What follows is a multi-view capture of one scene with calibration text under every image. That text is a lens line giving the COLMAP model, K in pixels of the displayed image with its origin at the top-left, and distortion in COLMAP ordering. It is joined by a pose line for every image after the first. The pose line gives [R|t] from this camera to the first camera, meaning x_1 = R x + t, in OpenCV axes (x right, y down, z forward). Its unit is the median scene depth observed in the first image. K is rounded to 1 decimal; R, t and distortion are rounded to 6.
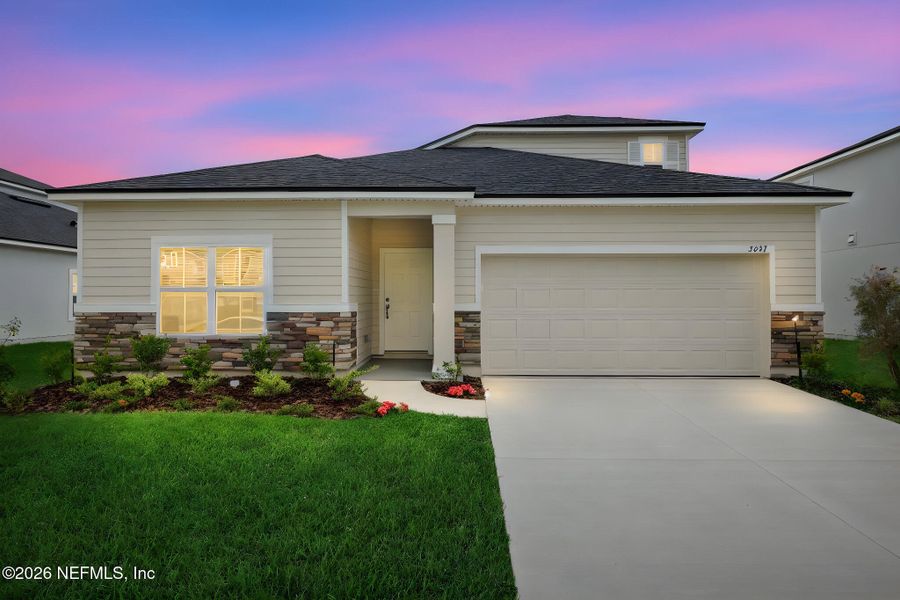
lens RADIAL K [[392.2, 0, 447.7], [0, 392.2, 290.6], [0, 0, 1]] dist [0.000425, 0.000020]
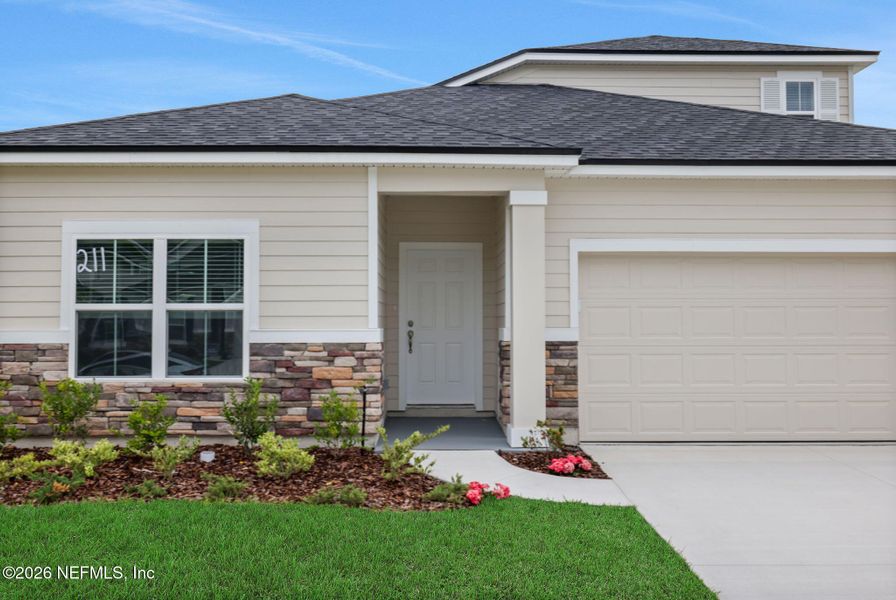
lens RADIAL K [[628.2, 0, 448.0], [0, 628.2, 300.0], [0, 0, 1]] dist [-0.001183, -0.001183]
pose [[0.999494, 0.000783, 0.031792, -0.172587], [-0.000303, 0.999886, -0.015087, 0.001114], [-0.031800, 0.015070, 0.999381, -0.019304]]
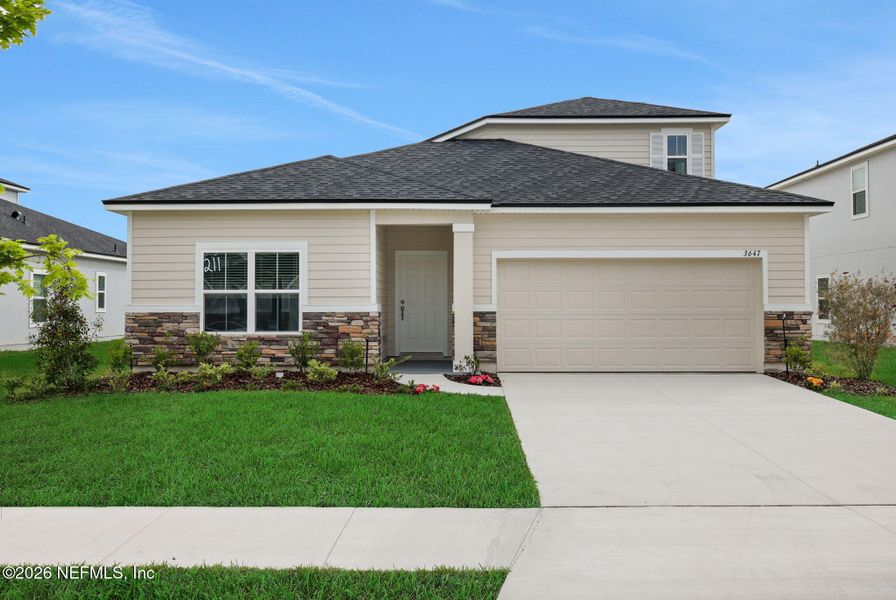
lens RADIAL K [[512.5, 0, 447.7], [0, 512.5, 290.6], [0, 0, 1]] dist [-0.002903, -0.000834]
pose [[0.999981, -0.001018, 0.006099, -0.062536], [0.001045, 0.999990, -0.004390, 0.001074], [-0.006095, 0.004396, 0.999972, -0.432545]]
